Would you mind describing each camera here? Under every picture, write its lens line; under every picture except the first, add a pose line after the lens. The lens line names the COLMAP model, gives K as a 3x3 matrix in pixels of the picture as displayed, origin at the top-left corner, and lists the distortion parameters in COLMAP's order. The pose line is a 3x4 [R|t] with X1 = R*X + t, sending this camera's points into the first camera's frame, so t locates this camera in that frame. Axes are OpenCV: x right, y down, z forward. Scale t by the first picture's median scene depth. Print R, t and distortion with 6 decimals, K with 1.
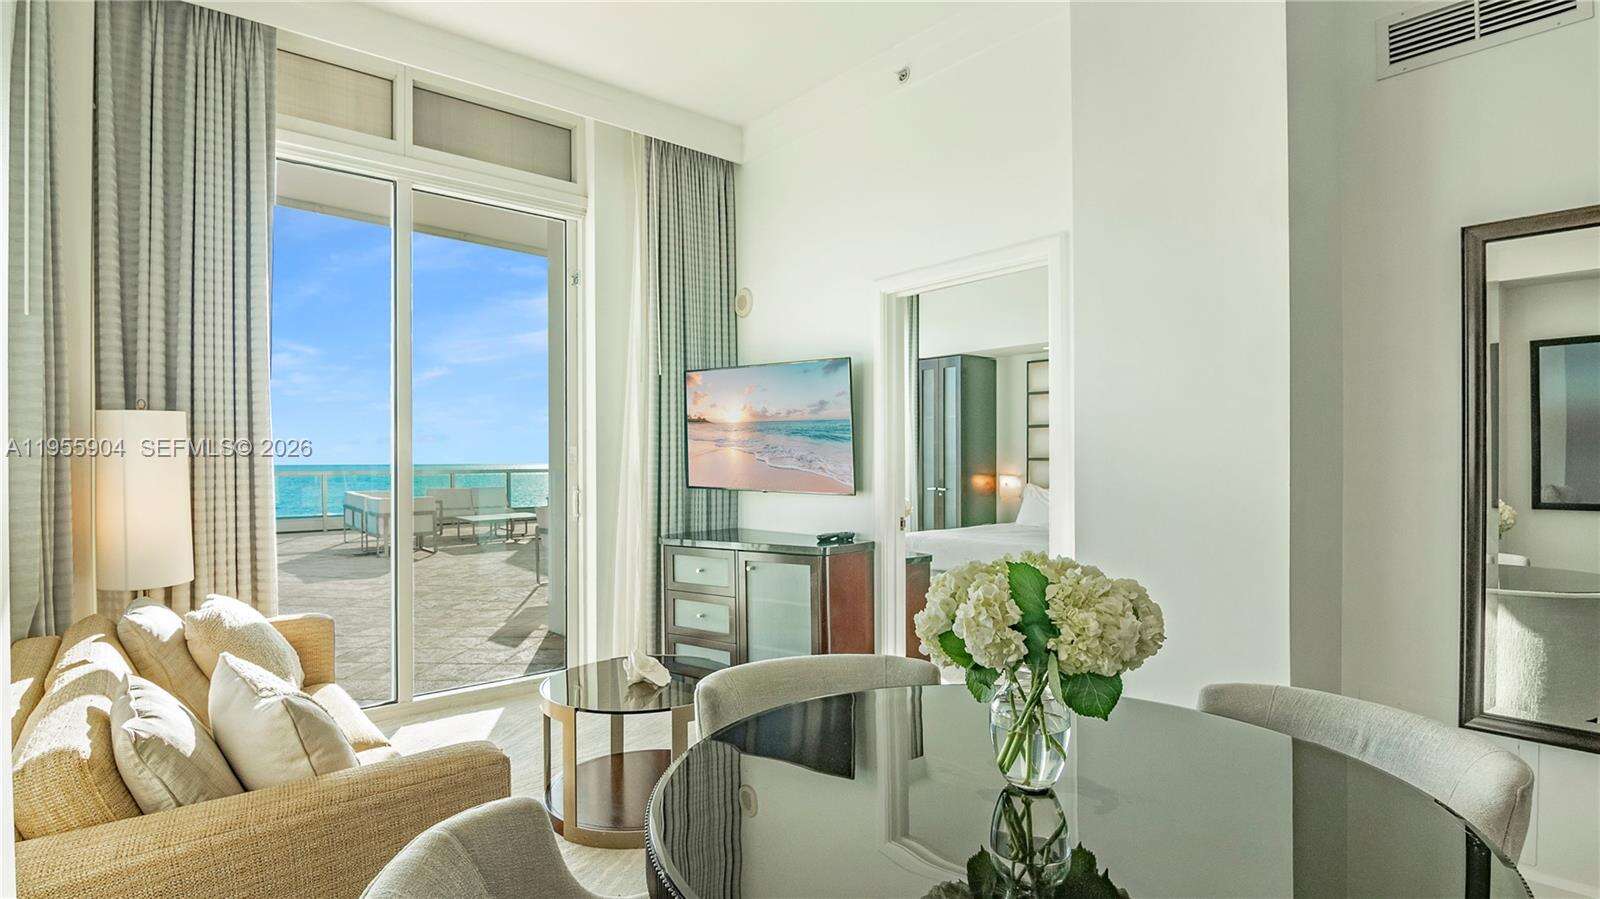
lens RADIAL K [[814.3, 0, 801.0], [0, 814.3, 453.2], [0, 0, 1]] dist [-0.003066, -0.001618]
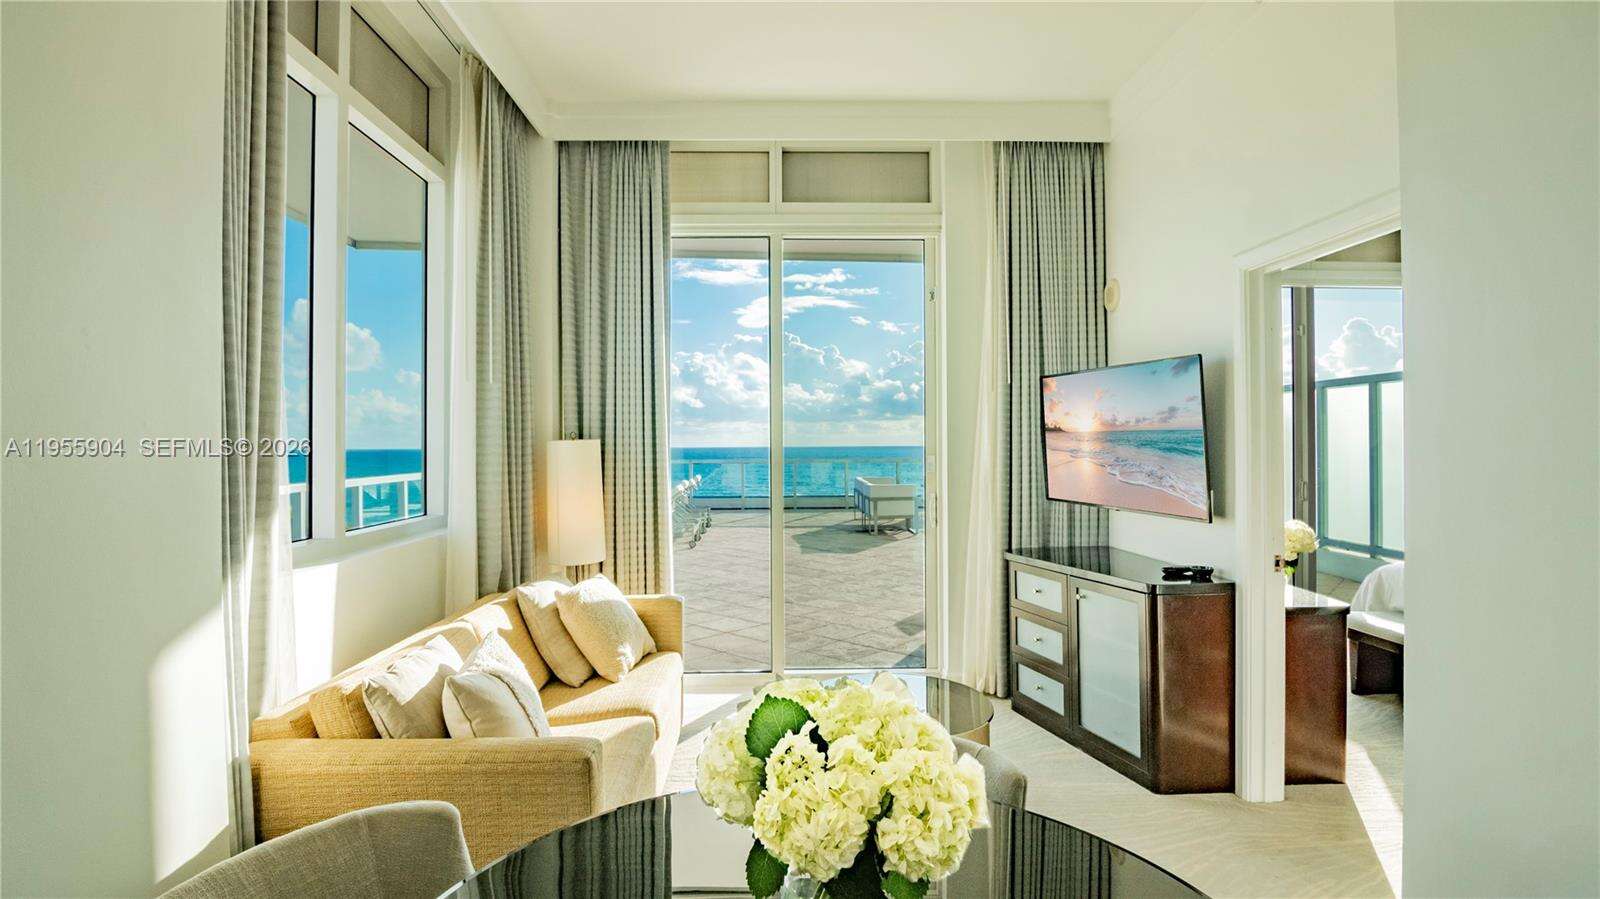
lens RADIAL K [[765.4, 0, 761.2], [0, 765.4, 447.6], [0, 0, 1]] dist [-0.006365, -0.000794]
pose [[0.767276, -0.002014, -0.641314, 0.191216], [0.006762, 0.999965, 0.004950, -0.027236], [0.641281, -0.008135, 0.767263, 0.115736]]
